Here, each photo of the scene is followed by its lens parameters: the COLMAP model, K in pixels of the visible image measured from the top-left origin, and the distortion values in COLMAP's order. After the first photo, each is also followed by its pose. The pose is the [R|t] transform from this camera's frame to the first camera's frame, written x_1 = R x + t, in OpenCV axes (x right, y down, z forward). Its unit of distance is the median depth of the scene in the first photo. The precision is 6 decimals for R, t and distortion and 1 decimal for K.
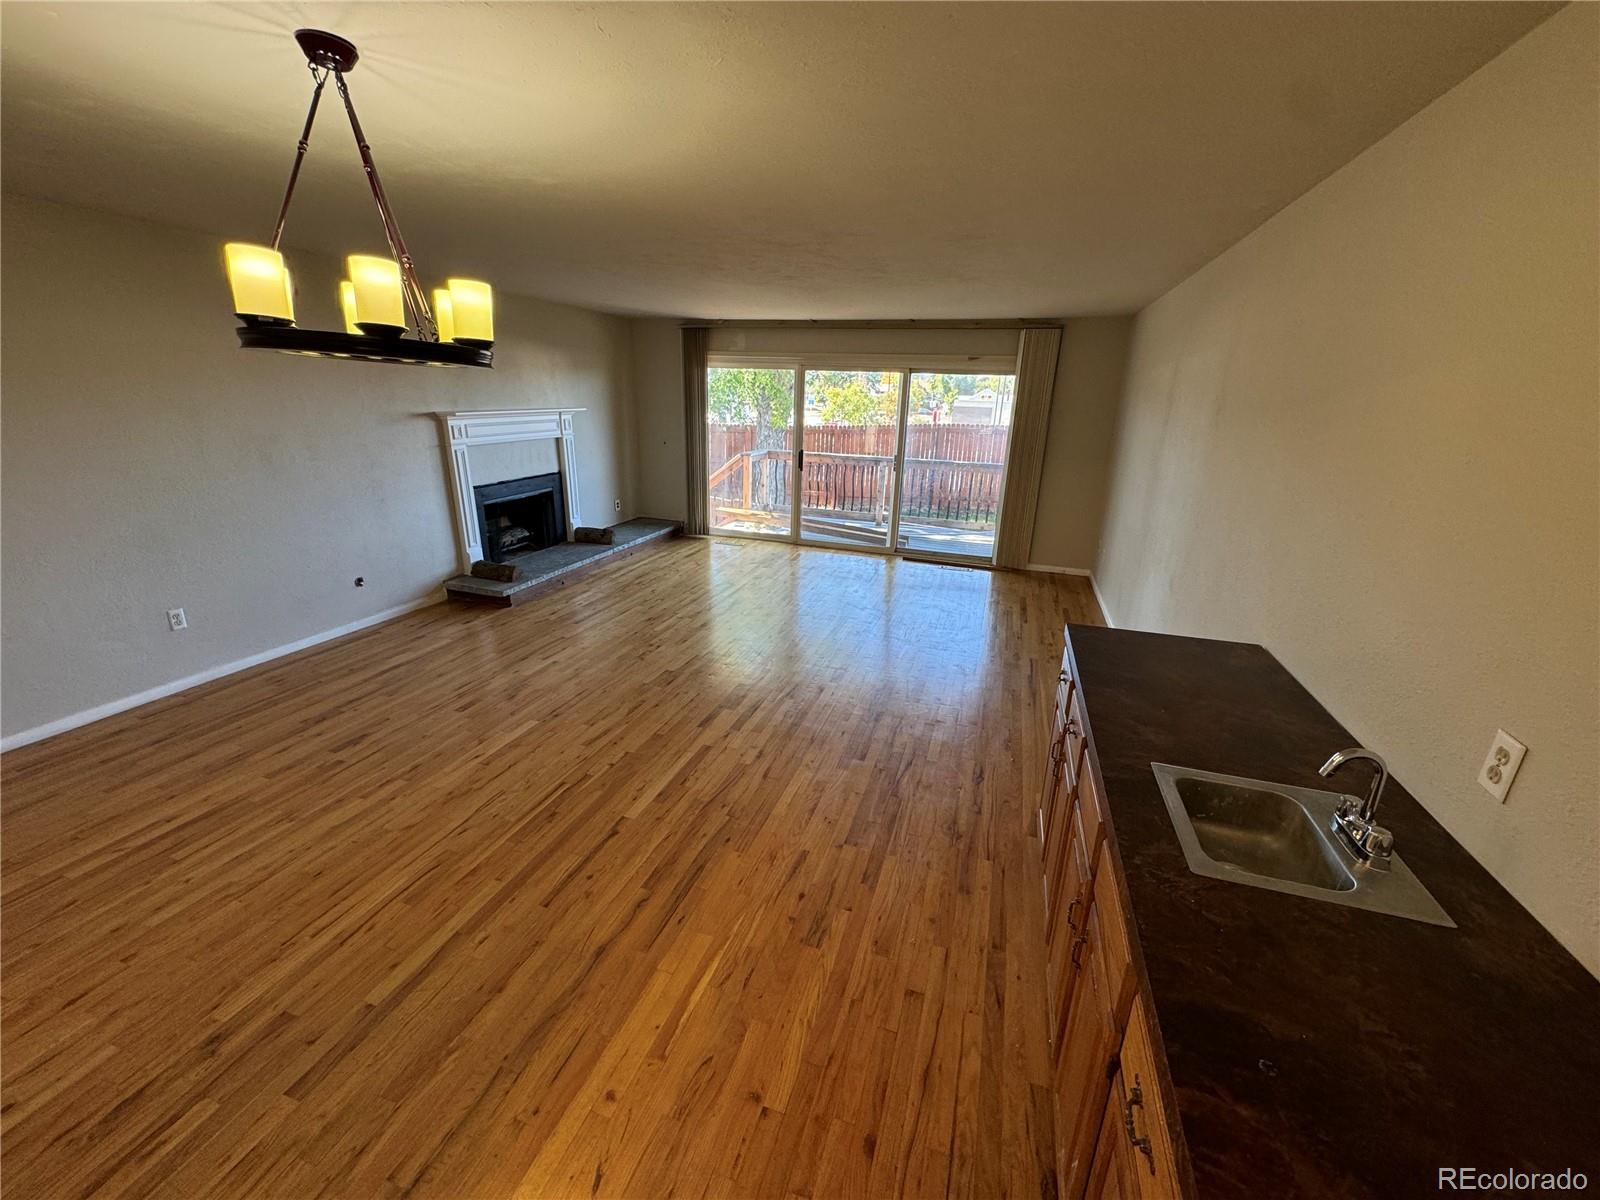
lens RADIAL K [[639.1, 0, 804.5], [0, 639.1, 601.2], [0, 0, 1]] dist [-0.000783, -0.000036]
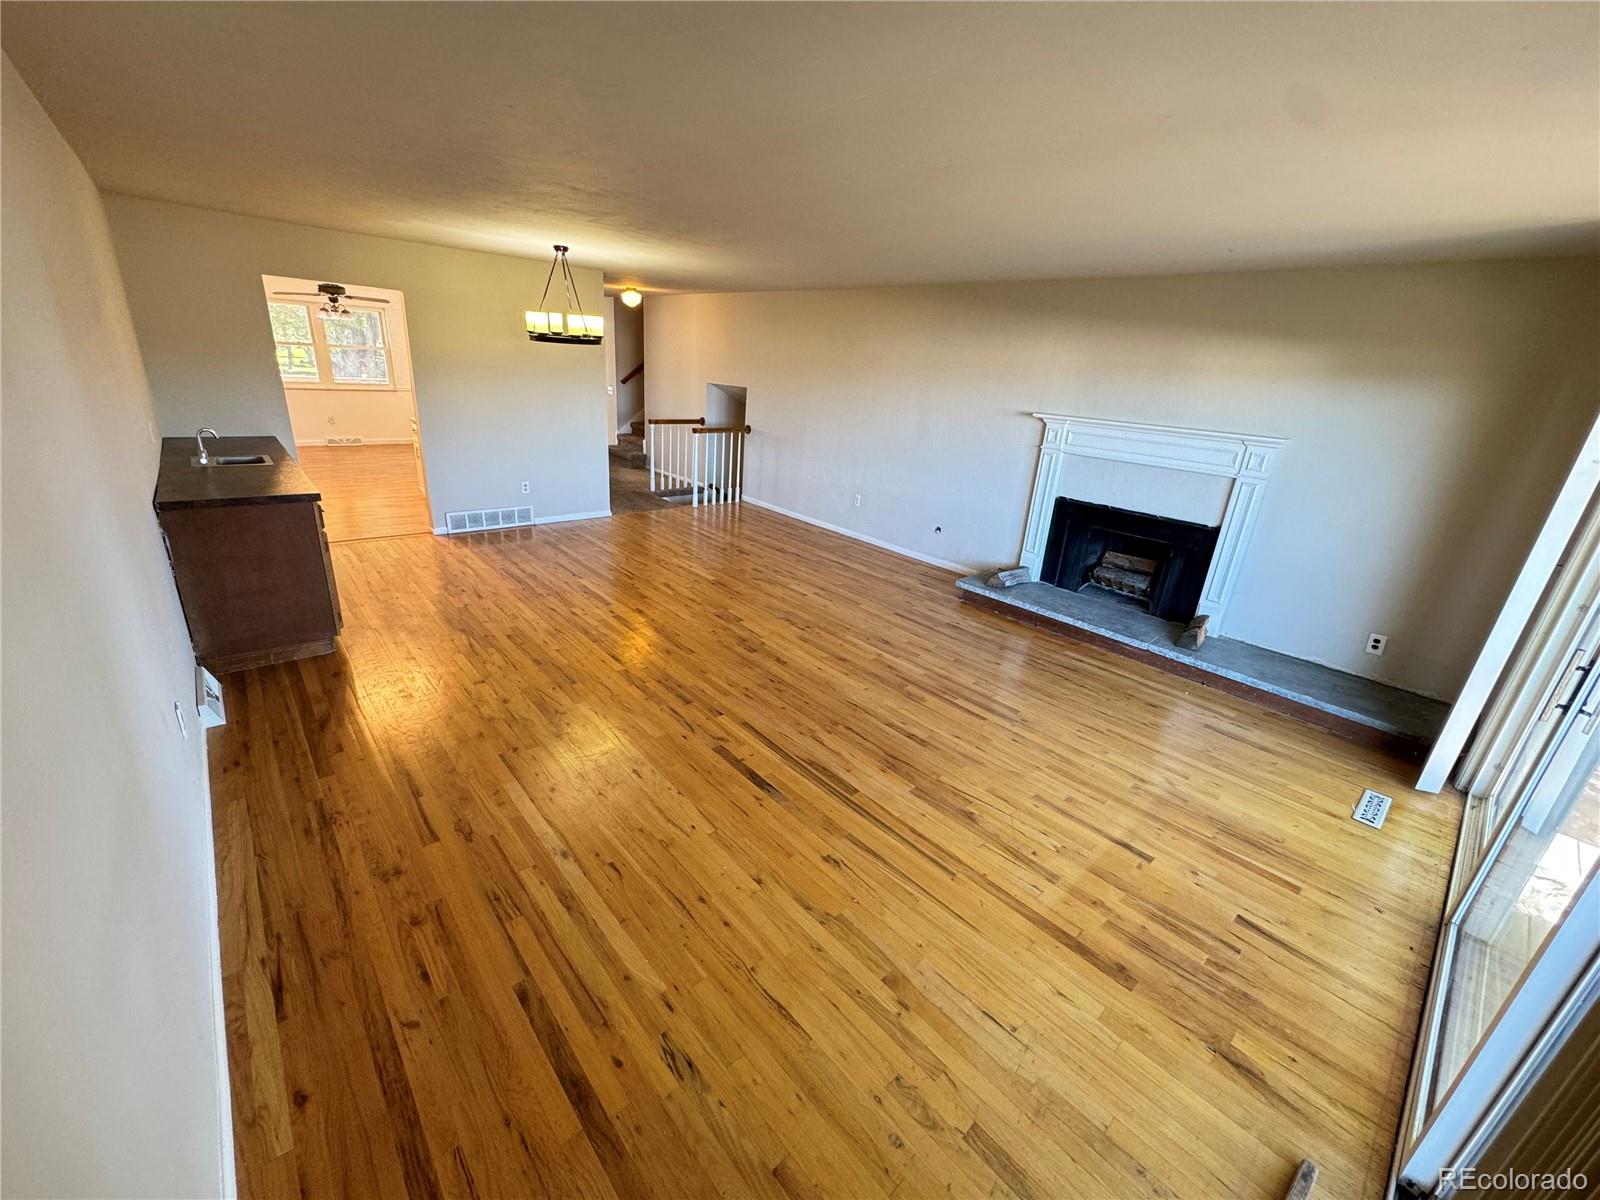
lens RADIAL K [[639.1, 0, 807.7], [0, 639.1, 605.4], [0, 0, 1]] dist [-0.000783, -0.000036]
pose [[-0.504388, 0.250173, -0.826442, 0.658954], [-0.341785, 0.821095, 0.457150, -0.472664], [0.792954, 0.513047, -0.328645, 1.472643]]
